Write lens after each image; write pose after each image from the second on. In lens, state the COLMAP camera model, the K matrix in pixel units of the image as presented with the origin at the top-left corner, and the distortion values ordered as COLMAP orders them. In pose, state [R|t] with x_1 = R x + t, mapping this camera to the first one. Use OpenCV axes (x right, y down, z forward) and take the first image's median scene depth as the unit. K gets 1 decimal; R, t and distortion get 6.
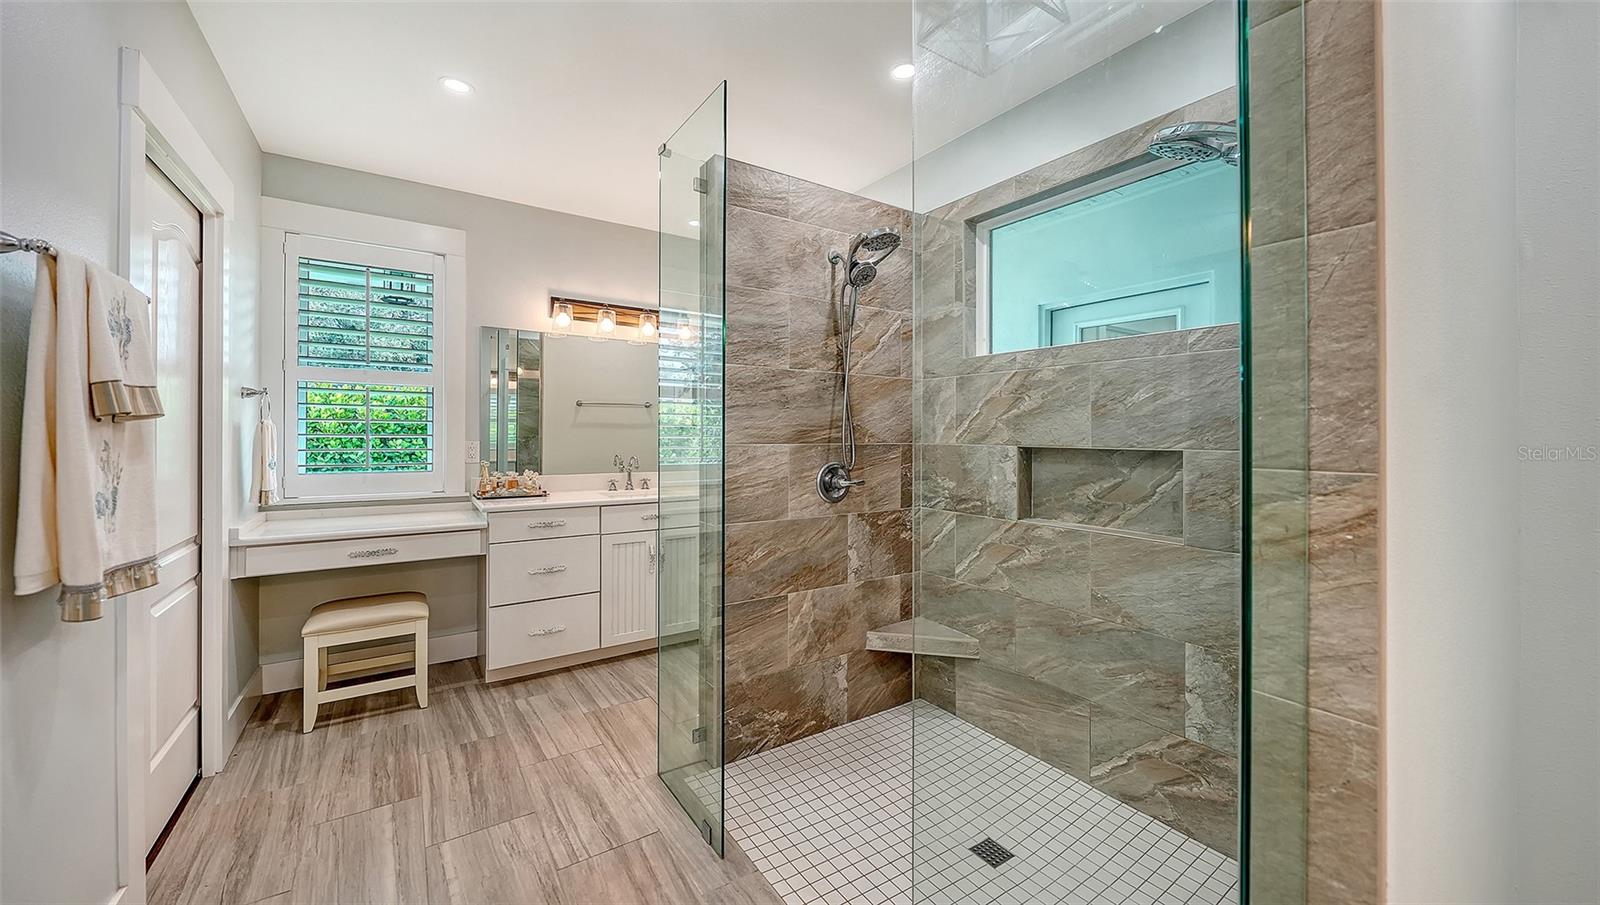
lens RADIAL K [[575.7, 0, 788.9], [0, 575.7, 428.1], [0, 0, 1]] dist [-0.007774, 0.000545]
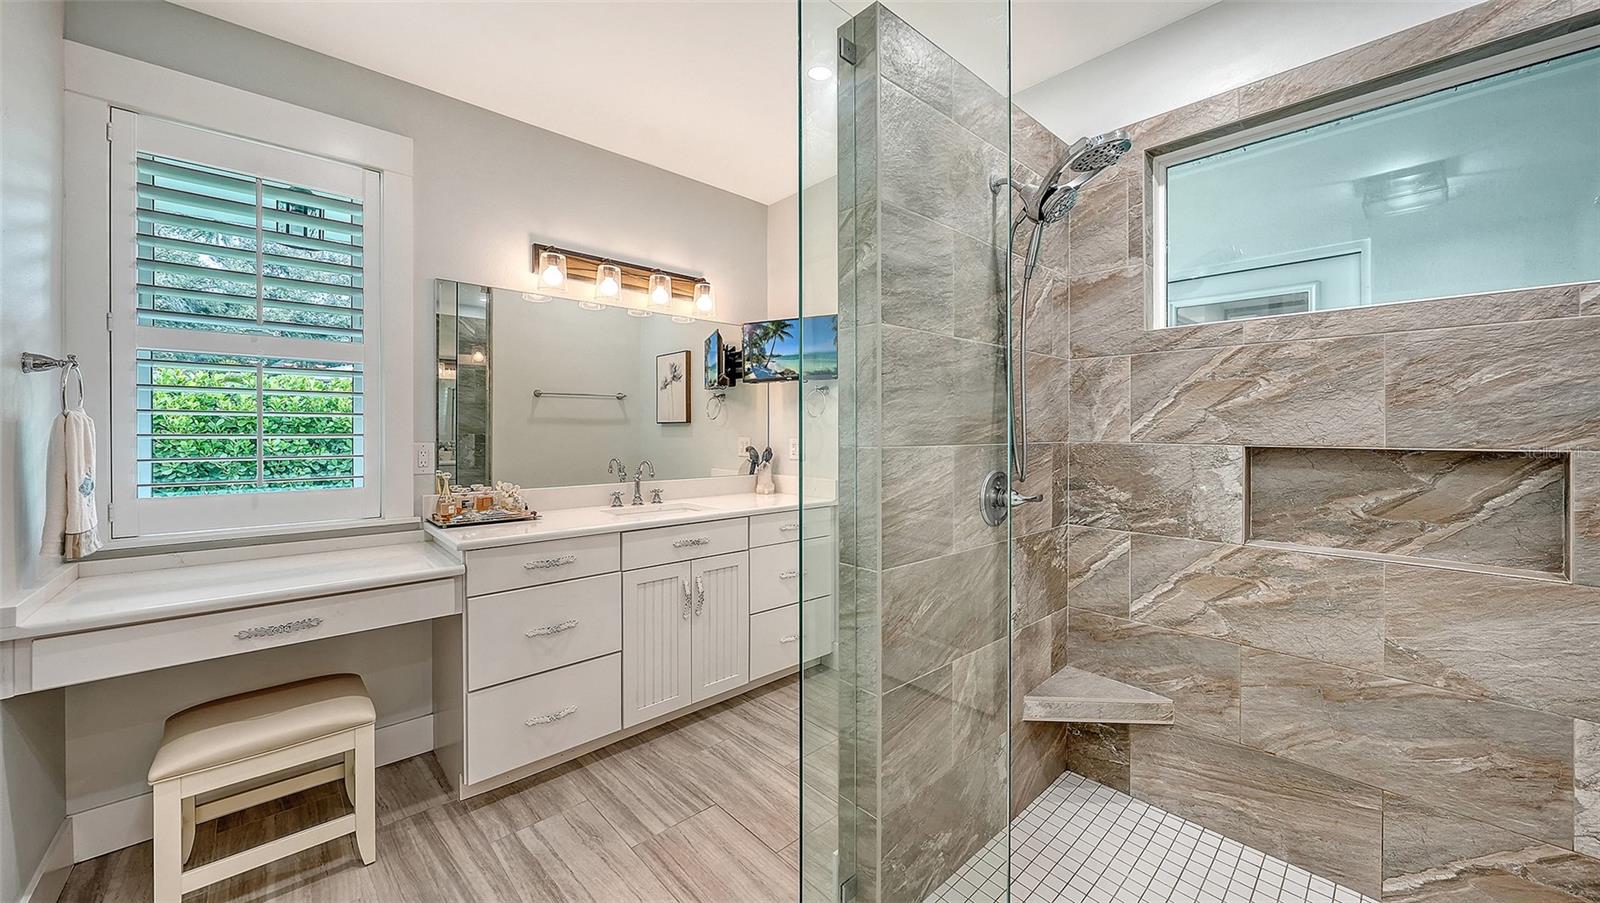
lens RADIAL K [[575.7, 0, 789.3], [0, 575.7, 426.3], [0, 0, 1]] dist [-0.007774, 0.000545]
pose [[0.989072, -0.003351, 0.147395, -0.296147], [0.002757, 0.999987, 0.004234, 0.000929], [-0.147407, -0.003781, 0.989069, 0.338529]]
